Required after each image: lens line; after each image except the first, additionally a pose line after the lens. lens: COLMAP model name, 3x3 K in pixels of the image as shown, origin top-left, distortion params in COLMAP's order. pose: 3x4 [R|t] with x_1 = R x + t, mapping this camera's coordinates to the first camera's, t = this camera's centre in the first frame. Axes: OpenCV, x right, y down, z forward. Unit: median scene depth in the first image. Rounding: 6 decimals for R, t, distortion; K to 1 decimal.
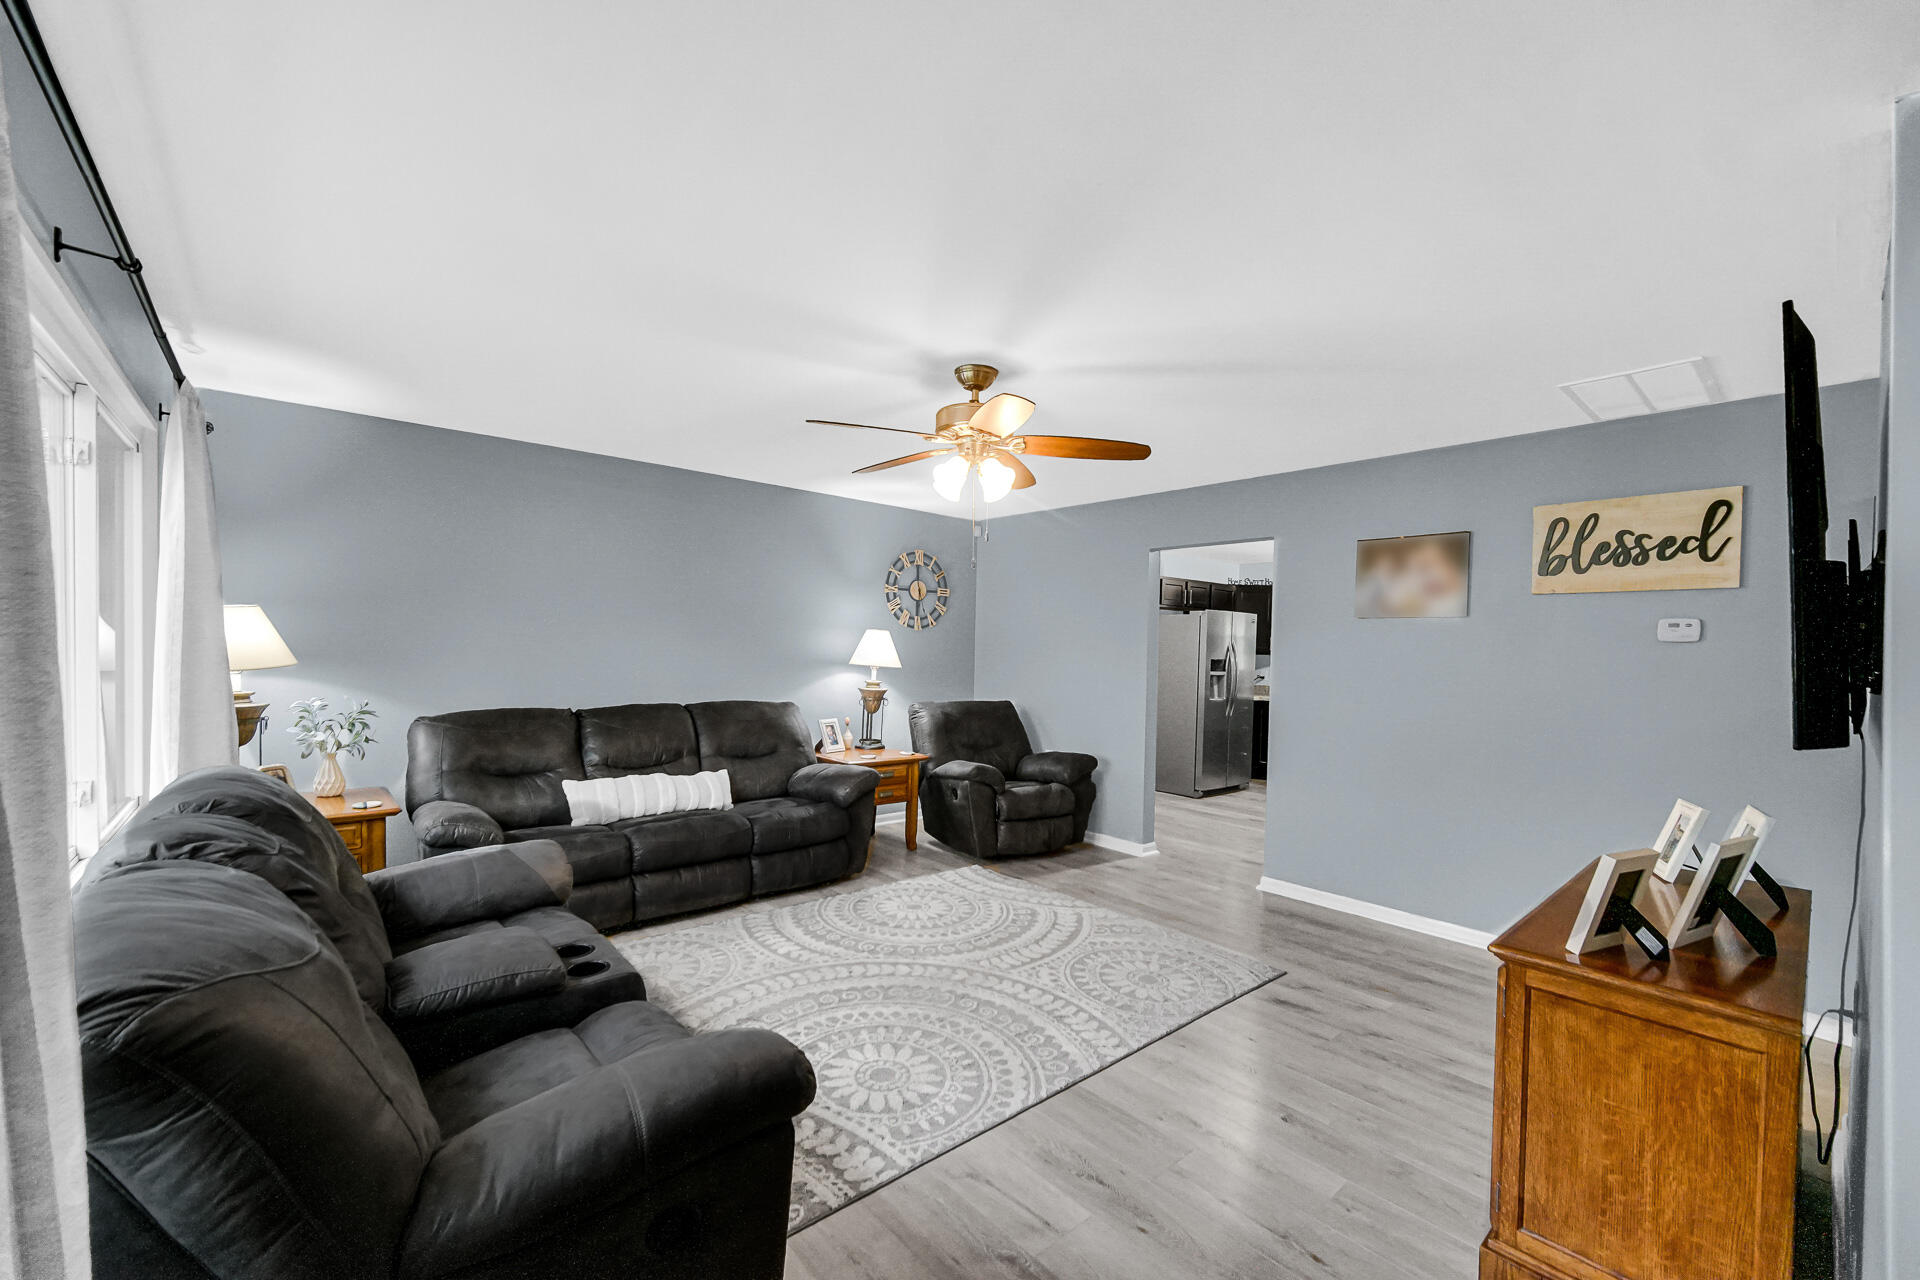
lens RADIAL K [[770.1, 0, 959.6], [0, 770.1, 658.2], [0, 0, 1]] dist [0.000120, -0.000077]
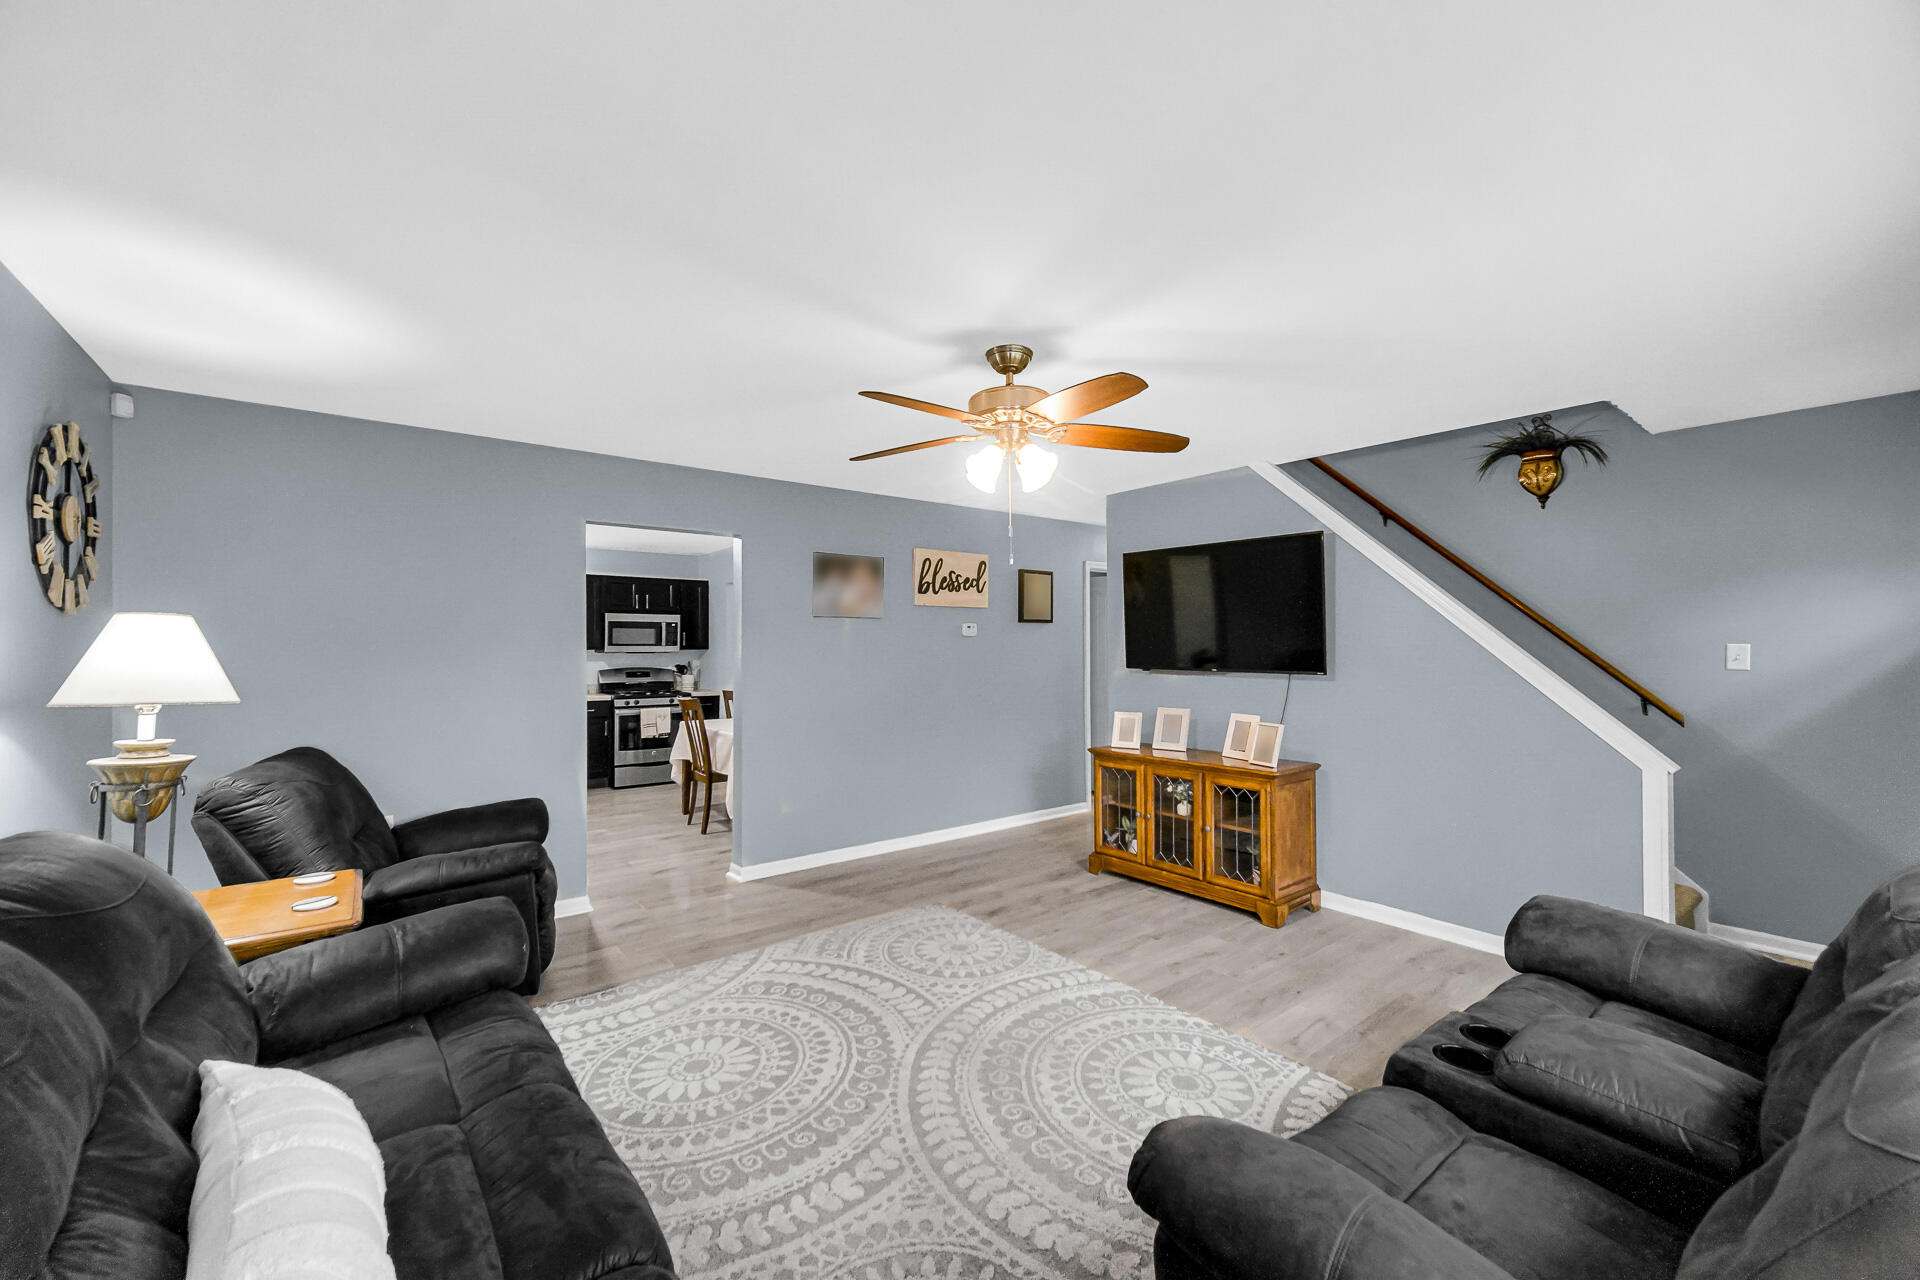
lens RADIAL K [[749.0, 0, 950.8], [0, 749.0, 636.6], [0, 0, 1]] dist [-0.001212, -0.000075]
pose [[0.060134, -0.008965, 0.998150, -0.716766], [0.020752, 0.999755, 0.007729, -0.030538], [-0.997975, 0.020248, 0.060306, 0.821760]]
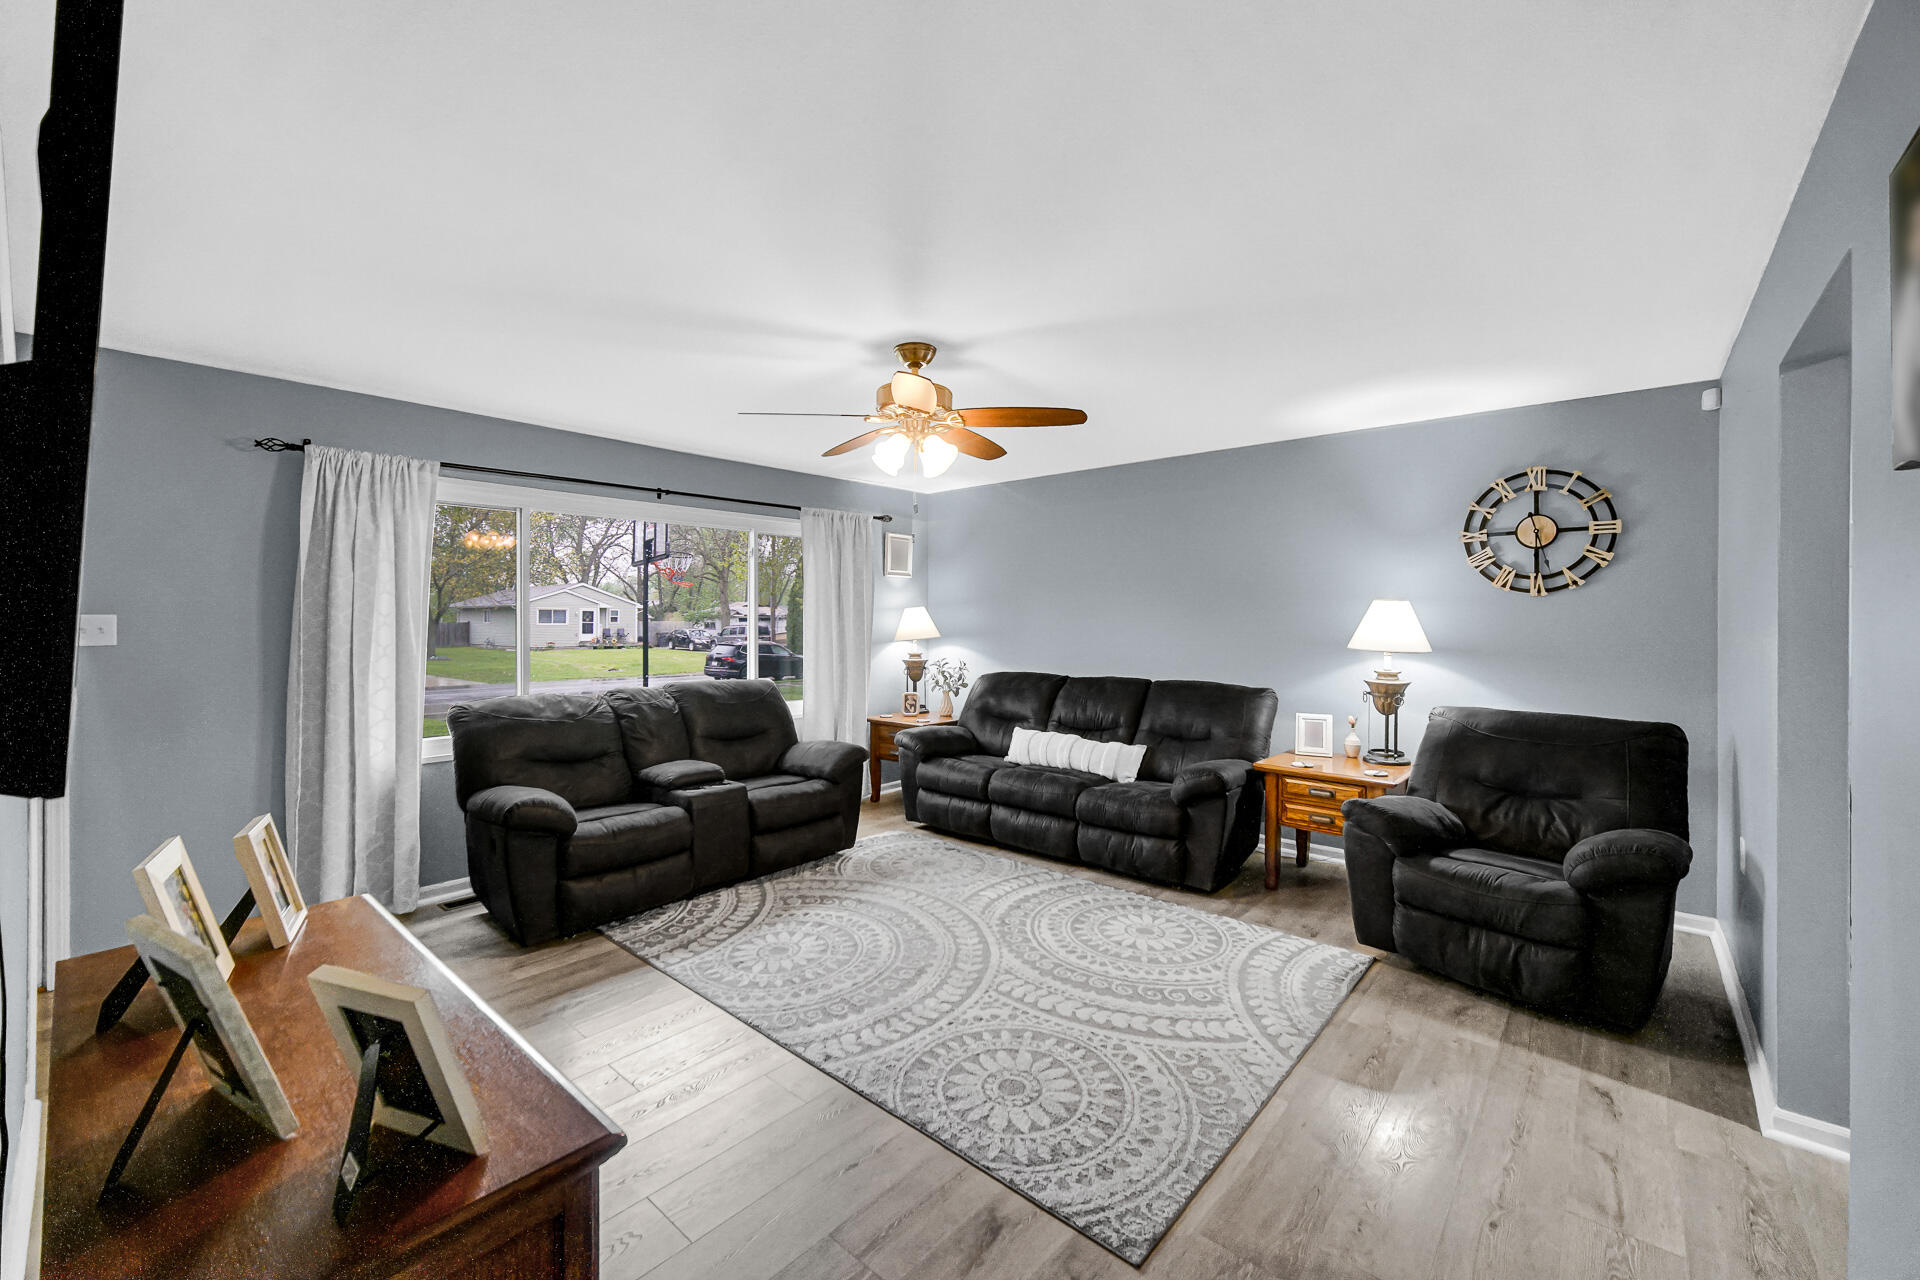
lens RADIAL K [[774.9, 0, 955.9], [0, 774.9, 630.2], [0, 0, 1]] dist [-0.000209, -0.000283]
pose [[0.135418, -0.007105, -0.990763, 0.825187], [-0.014723, 0.999849, -0.009182, 0.006271], [0.990679, 0.015831, 0.135293, 0.741429]]
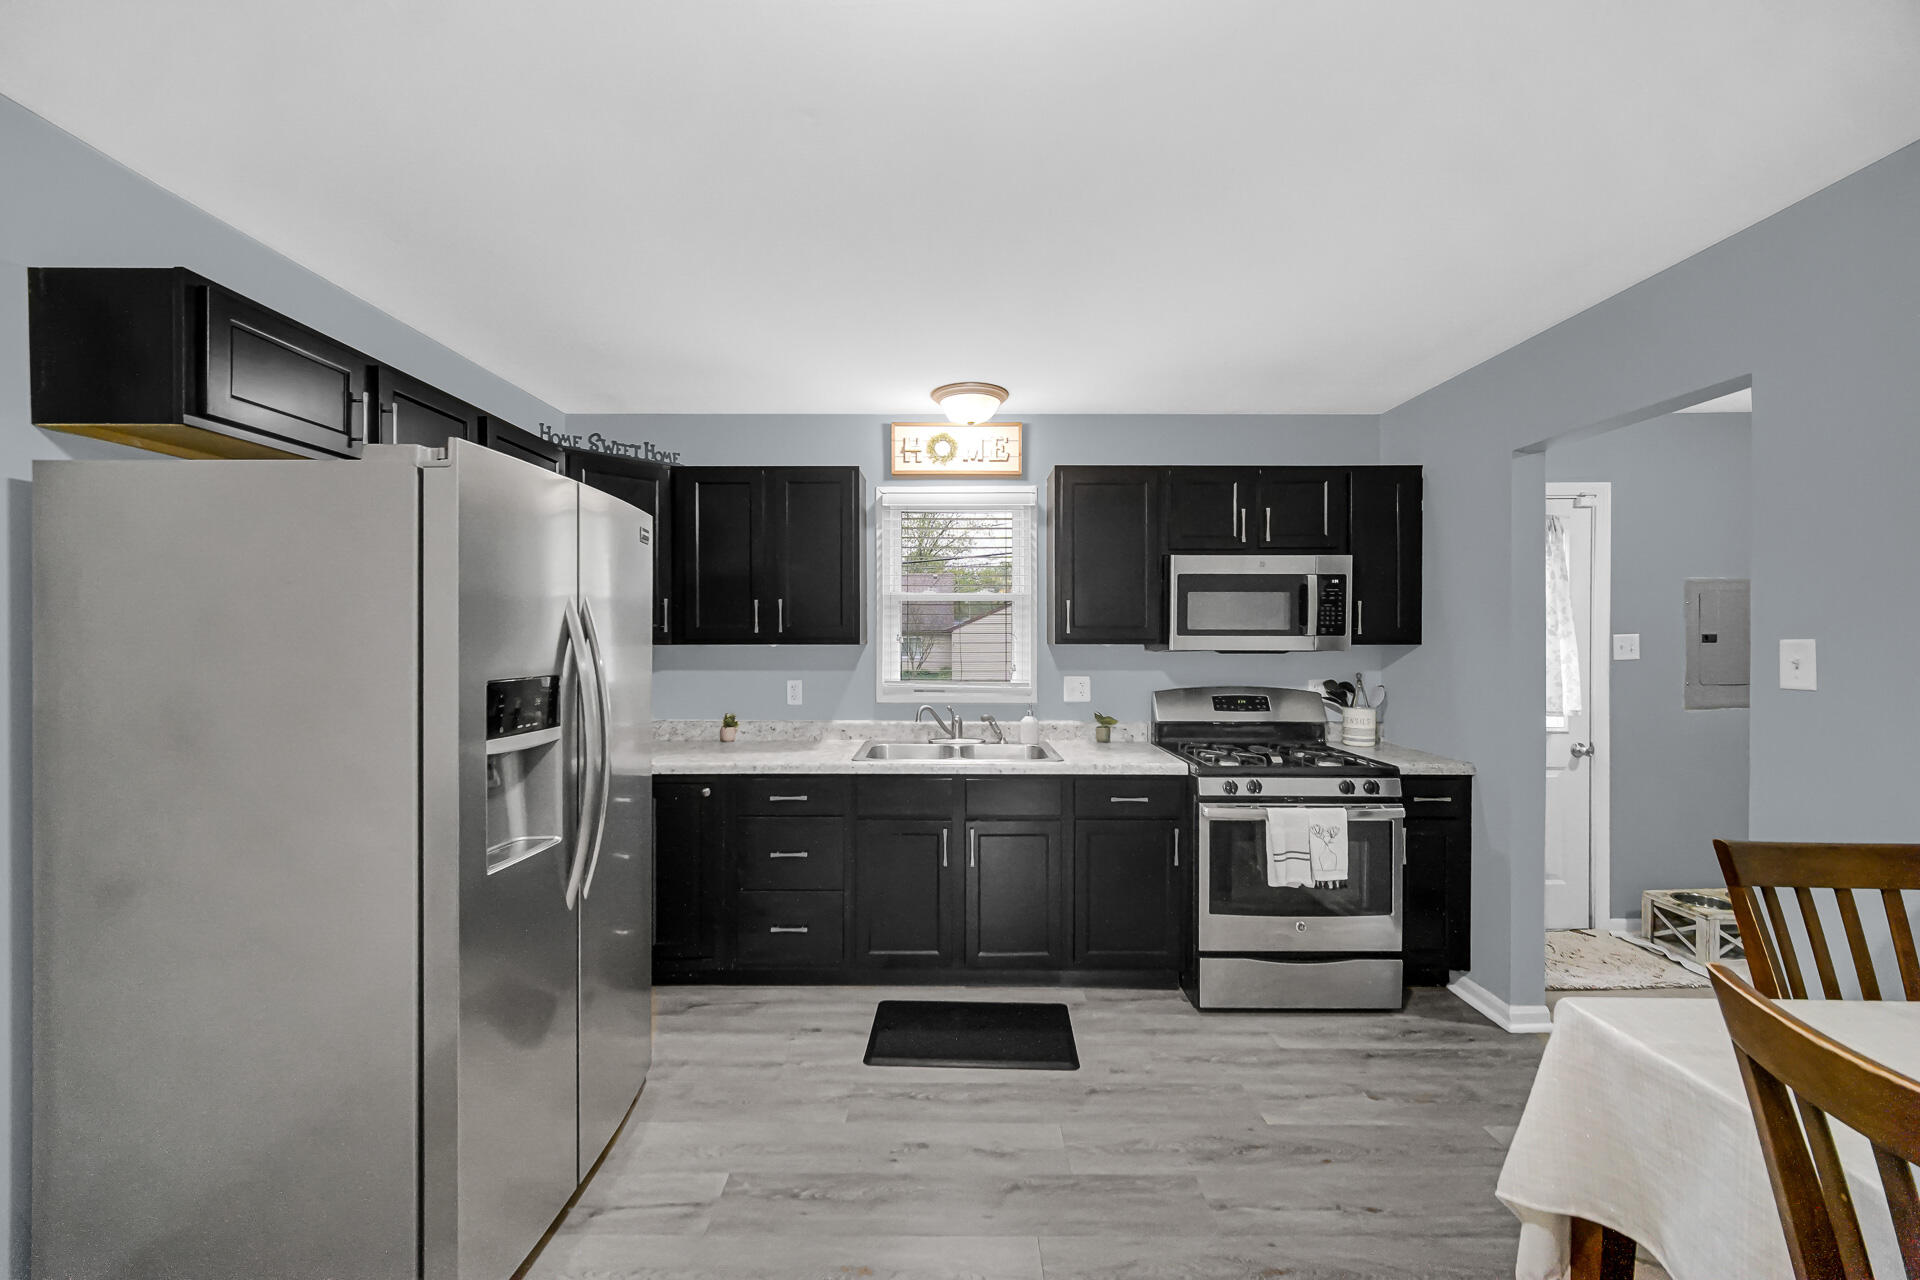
lens RADIAL K [[749.0, 0, 950.8], [0, 749.0, 636.6], [0, 0, 1]] dist [-0.001212, -0.000075]
pose [[0.658253, -0.022241, 0.752468, 0.514673], [0.023131, 0.999689, 0.009313, -0.019883], [-0.752442, 0.011275, 0.658563, 1.543799]]
